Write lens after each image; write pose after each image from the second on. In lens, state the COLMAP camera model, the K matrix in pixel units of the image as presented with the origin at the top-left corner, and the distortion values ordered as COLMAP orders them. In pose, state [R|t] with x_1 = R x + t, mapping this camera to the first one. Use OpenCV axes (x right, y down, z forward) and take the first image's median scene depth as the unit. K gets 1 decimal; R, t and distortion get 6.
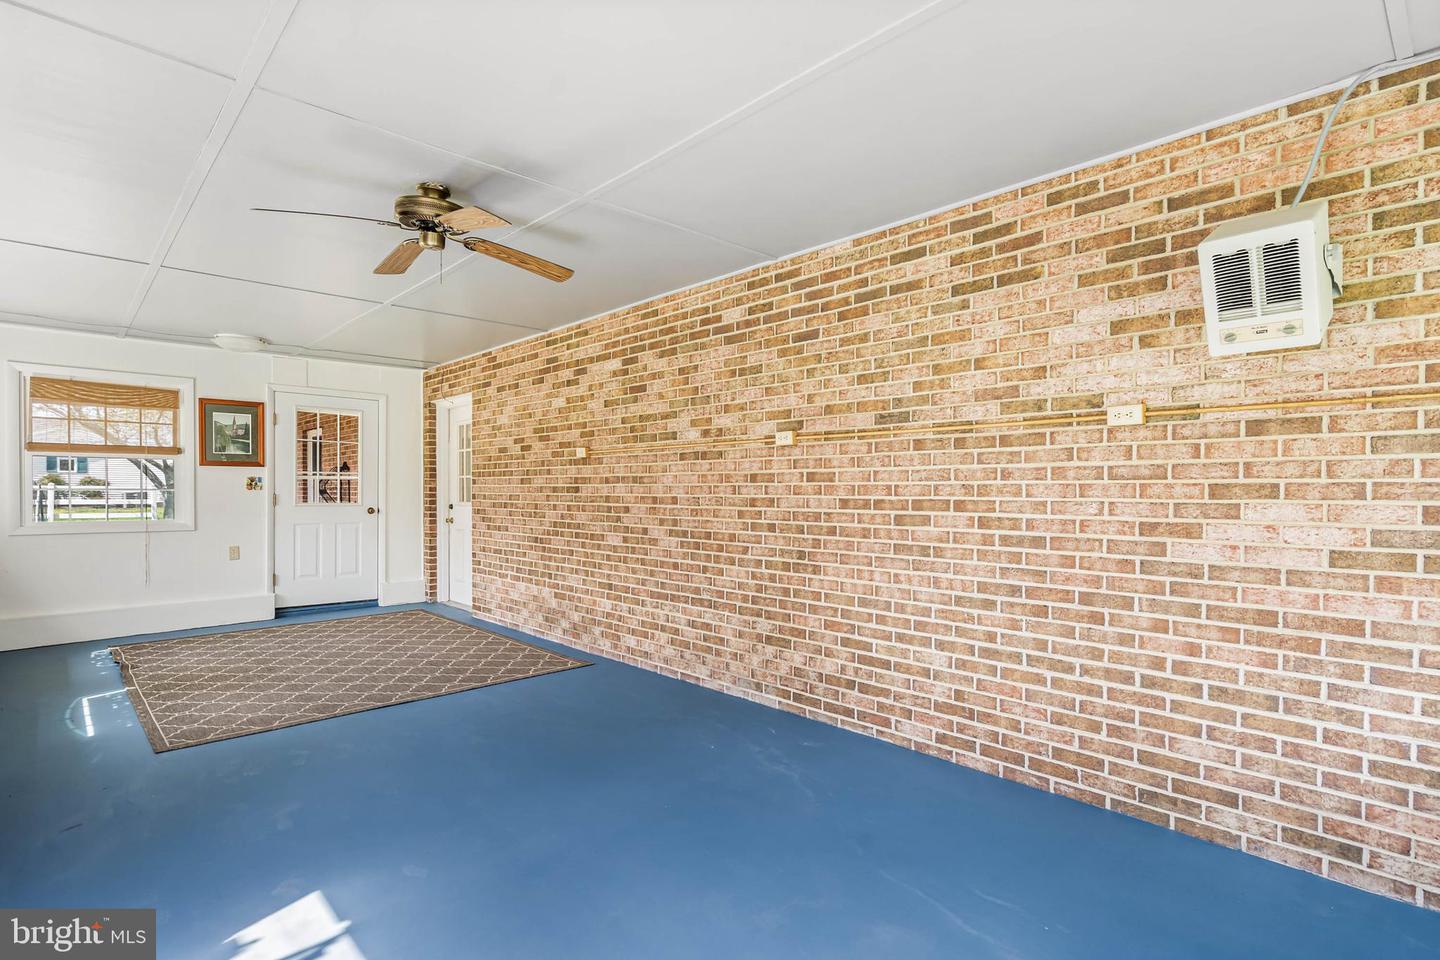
lens RADIAL K [[721.2, 0, 718.5], [0, 721.2, 484.7], [0, 0, 1]] dist [0.001594, 0.000280]
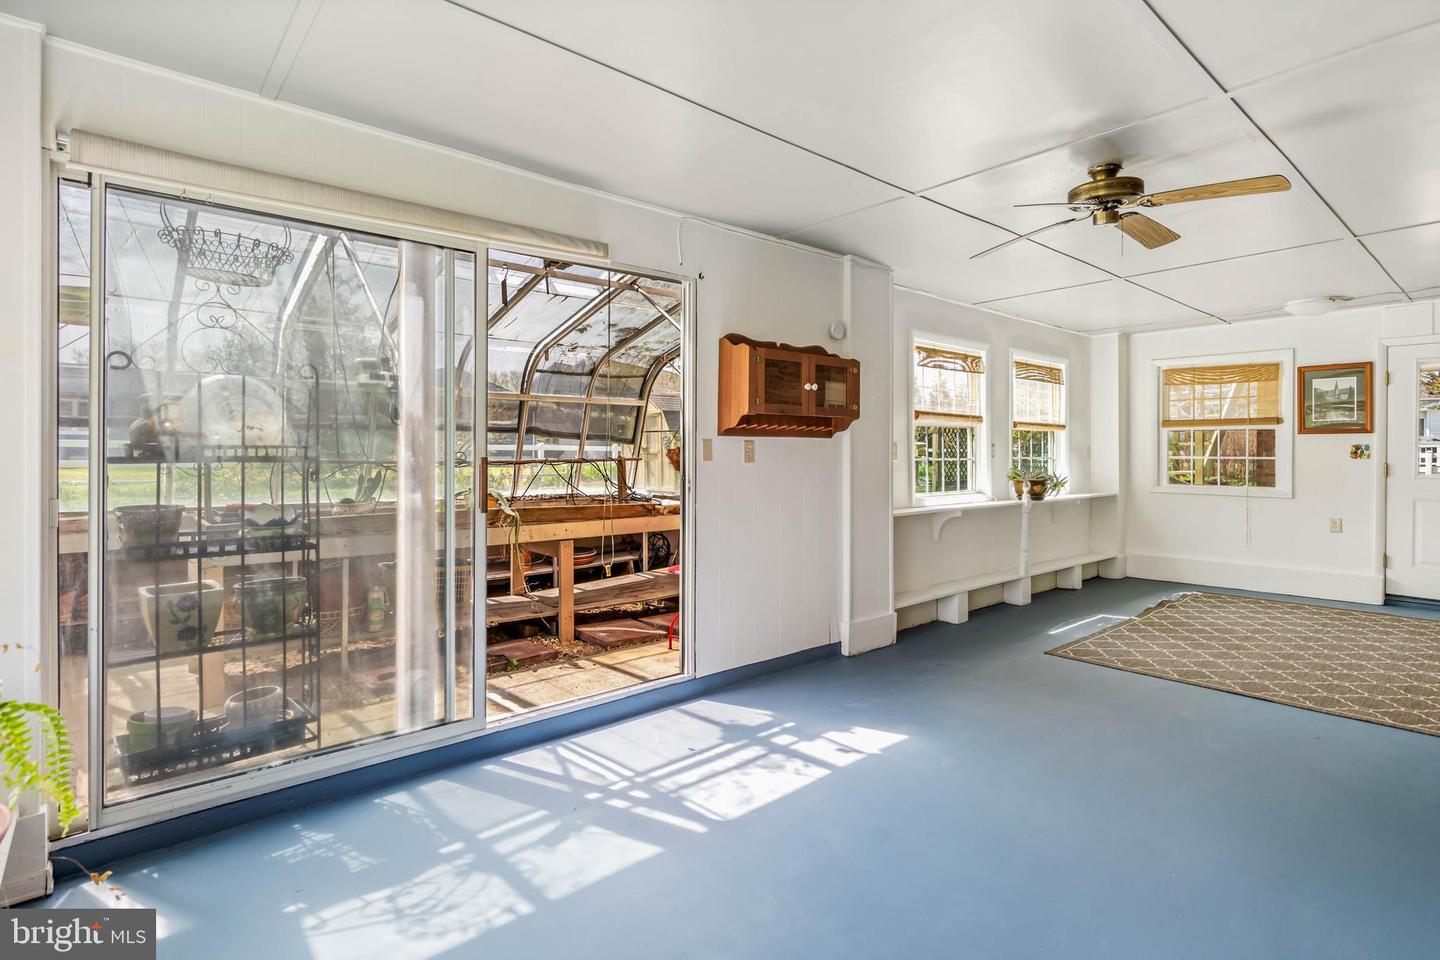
lens RADIAL K [[721.2, 0, 725.3], [0, 721.2, 452.1], [0, 0, 1]] dist [0.001594, 0.000280]
pose [[-0.043414, -0.003159, -0.999052, 0.318357], [0.004157, 0.999986, -0.003343, -0.001514], [0.999049, -0.004298, -0.043400, 0.244855]]
